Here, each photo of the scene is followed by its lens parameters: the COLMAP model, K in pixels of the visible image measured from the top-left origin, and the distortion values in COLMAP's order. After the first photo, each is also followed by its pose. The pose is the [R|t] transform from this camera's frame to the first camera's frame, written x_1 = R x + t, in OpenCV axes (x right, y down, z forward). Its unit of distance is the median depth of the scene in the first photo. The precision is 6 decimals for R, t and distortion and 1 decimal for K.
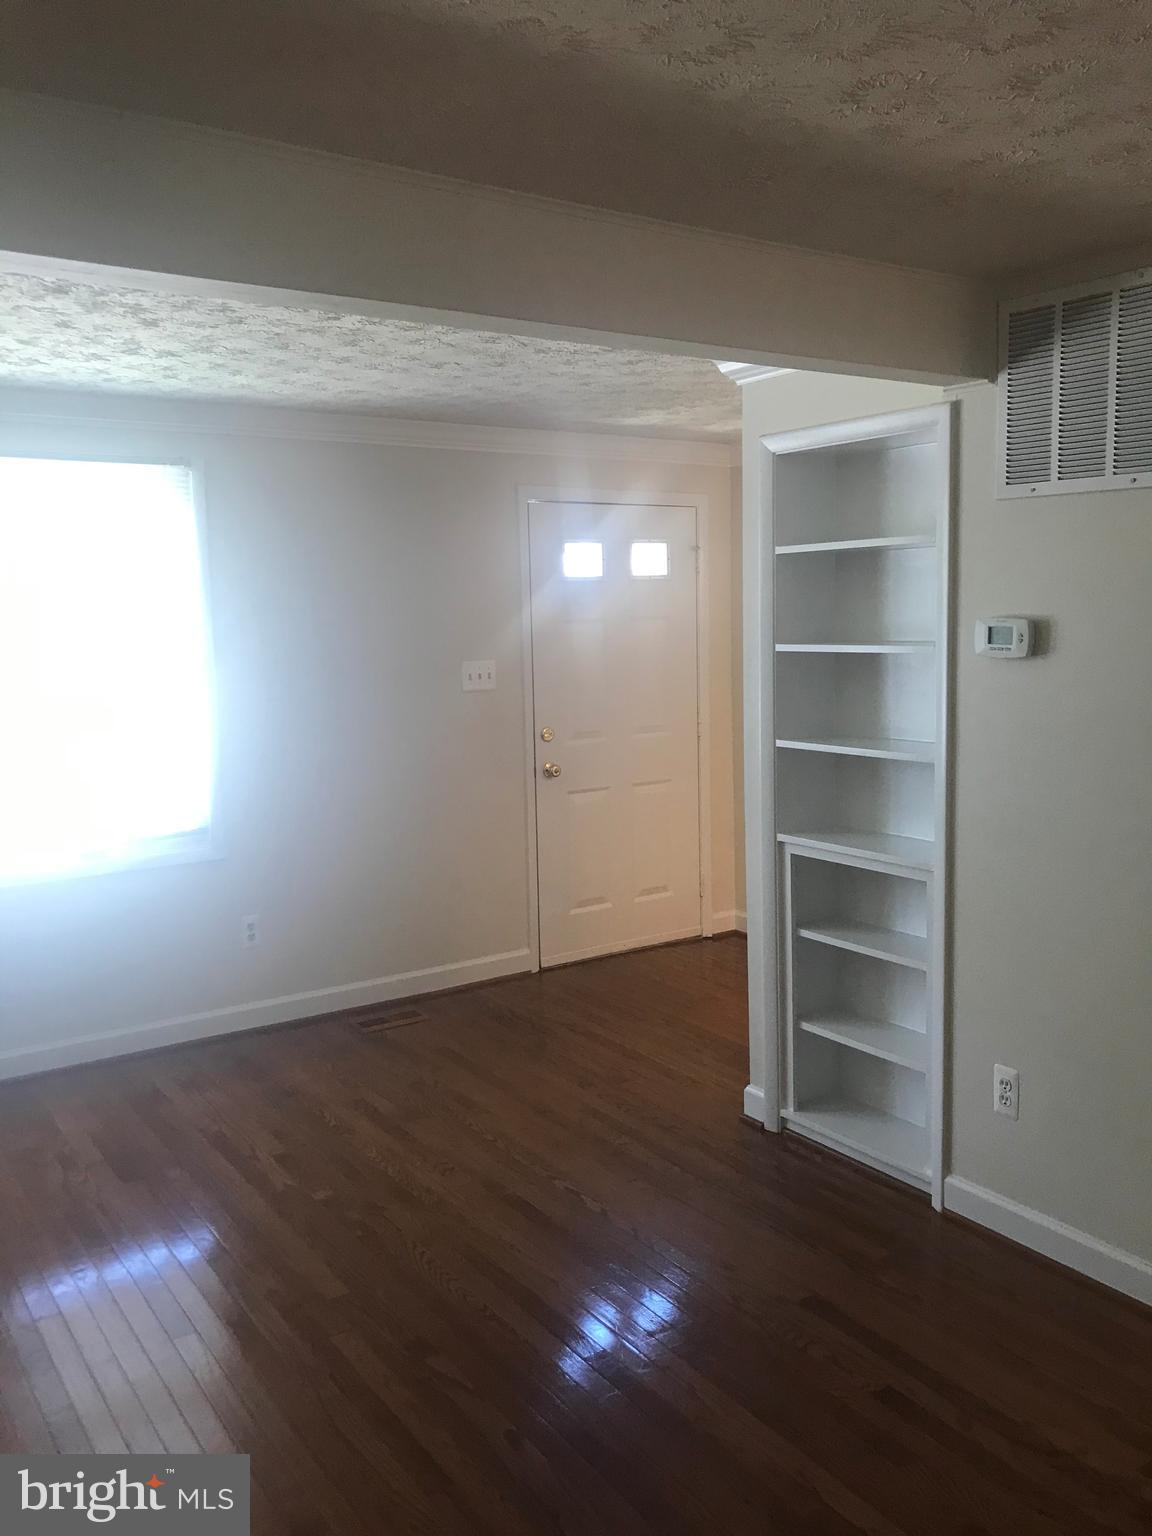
lens RADIAL K [[1278.6, 0, 581.3], [0, 1278.6, 719.9], [0, 0, 1]] dist [0.093920, -0.278556]
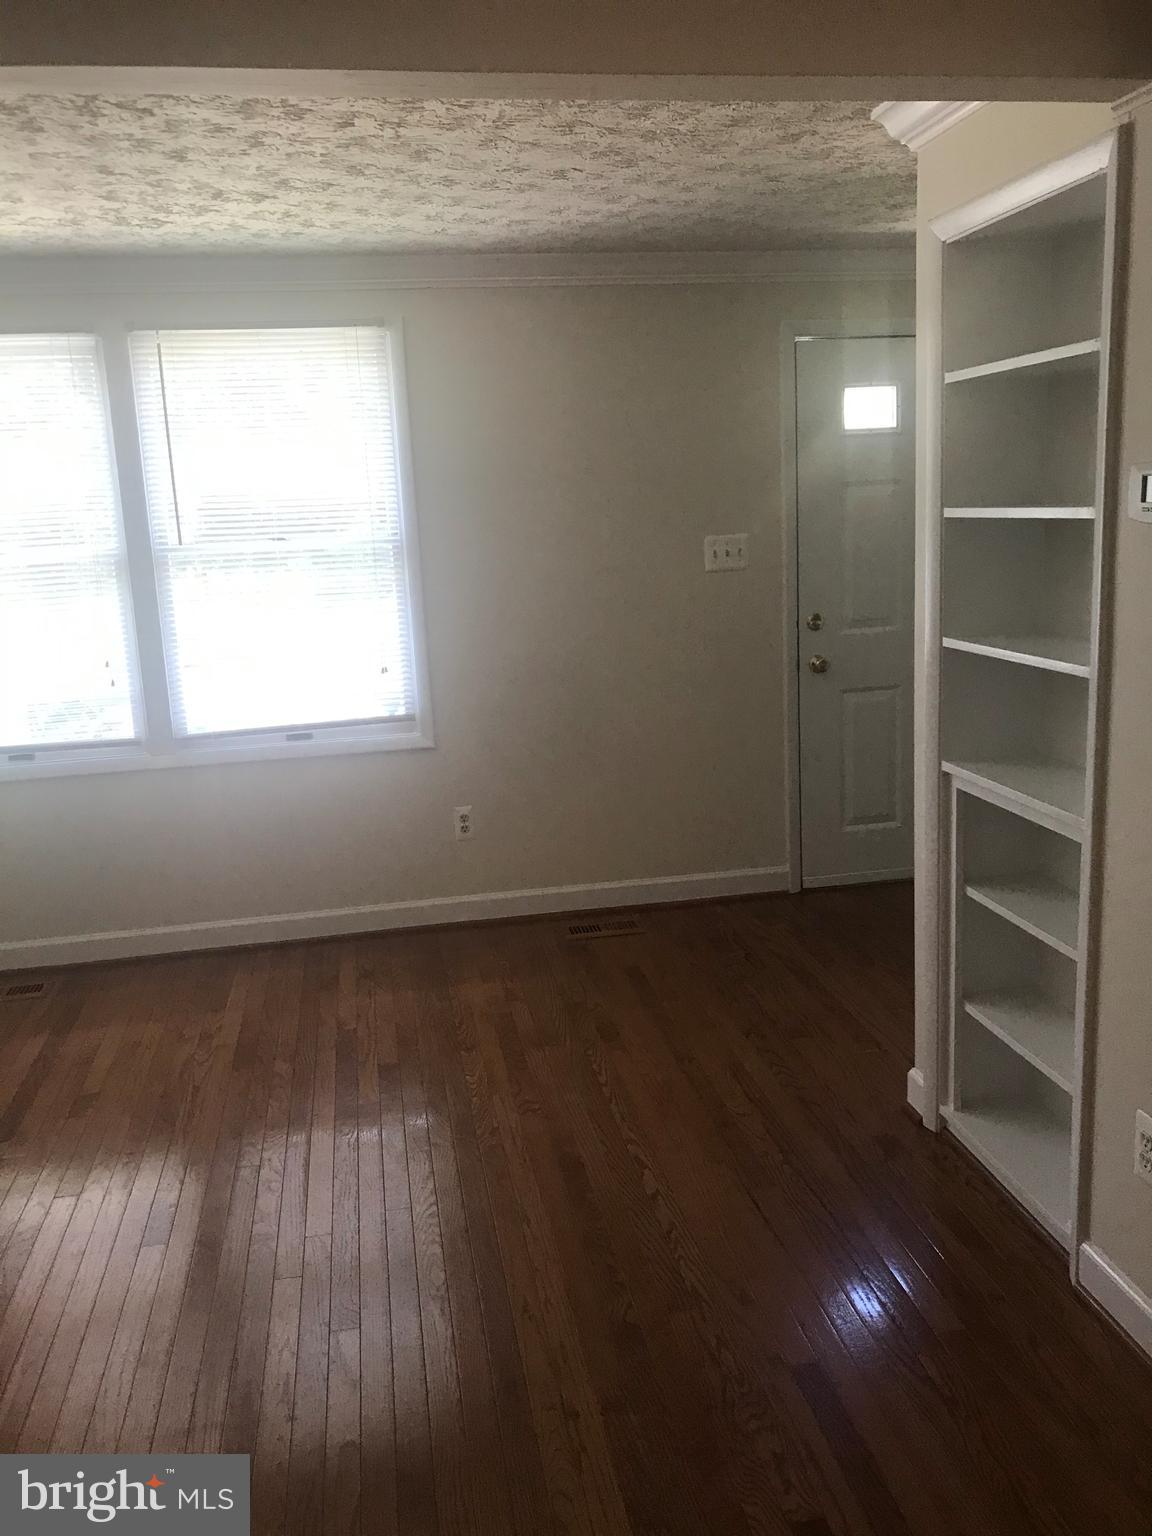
lens RADIAL K [[1282.0, 0, 581.8], [0, 1282.0, 759.5], [0, 0, 1]] dist [0.052629, -0.092025]
pose [[0.911395, 0.061152, -0.406963, 0.260636], [-0.009407, 0.991735, 0.127955, -0.008219], [0.411425, -0.112790, 0.904438, 0.212158]]
